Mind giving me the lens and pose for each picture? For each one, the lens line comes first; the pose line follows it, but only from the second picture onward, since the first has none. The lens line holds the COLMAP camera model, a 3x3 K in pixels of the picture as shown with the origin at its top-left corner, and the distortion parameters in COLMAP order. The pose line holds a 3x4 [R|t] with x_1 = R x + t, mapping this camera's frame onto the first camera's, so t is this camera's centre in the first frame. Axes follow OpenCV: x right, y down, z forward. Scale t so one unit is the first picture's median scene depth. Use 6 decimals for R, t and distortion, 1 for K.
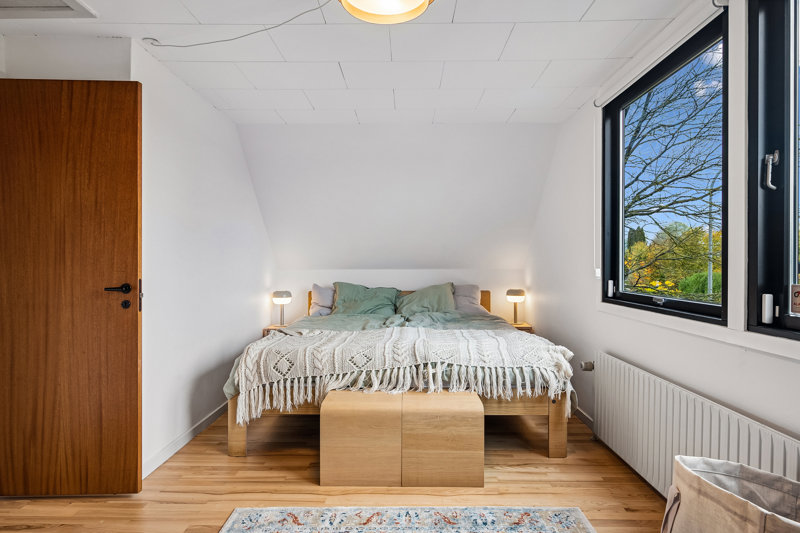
lens RADIAL K [[444.1, 0, 388.3], [0, 444.1, 264.2], [0, 0, 1]] dist [-0.001402, -0.001391]
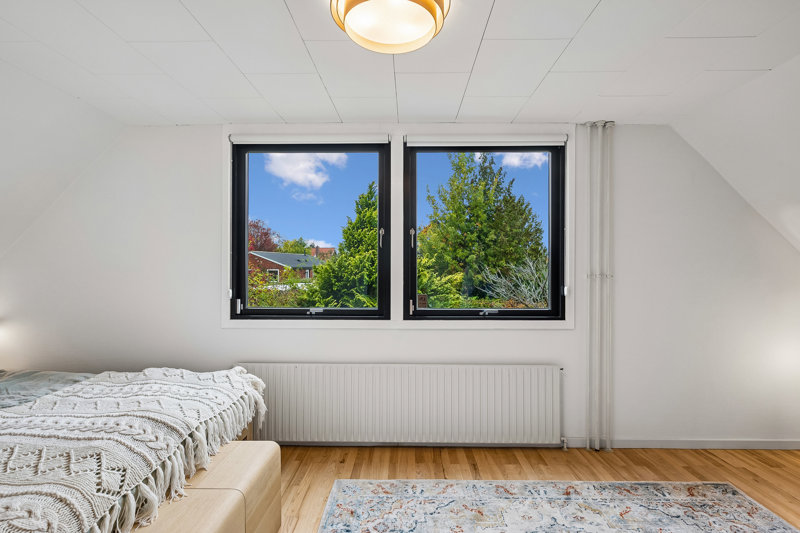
lens RADIAL K [[402.9, 0, 400.2], [0, 402.9, 268.1], [0, 0, 1]] dist [-0.000475, -0.000125]
pose [[0.001395, -0.007968, 0.999967, -0.576974], [0.005155, 0.999955, 0.007961, -0.053845], [-0.999986, 0.005144, 0.001436, 0.647460]]
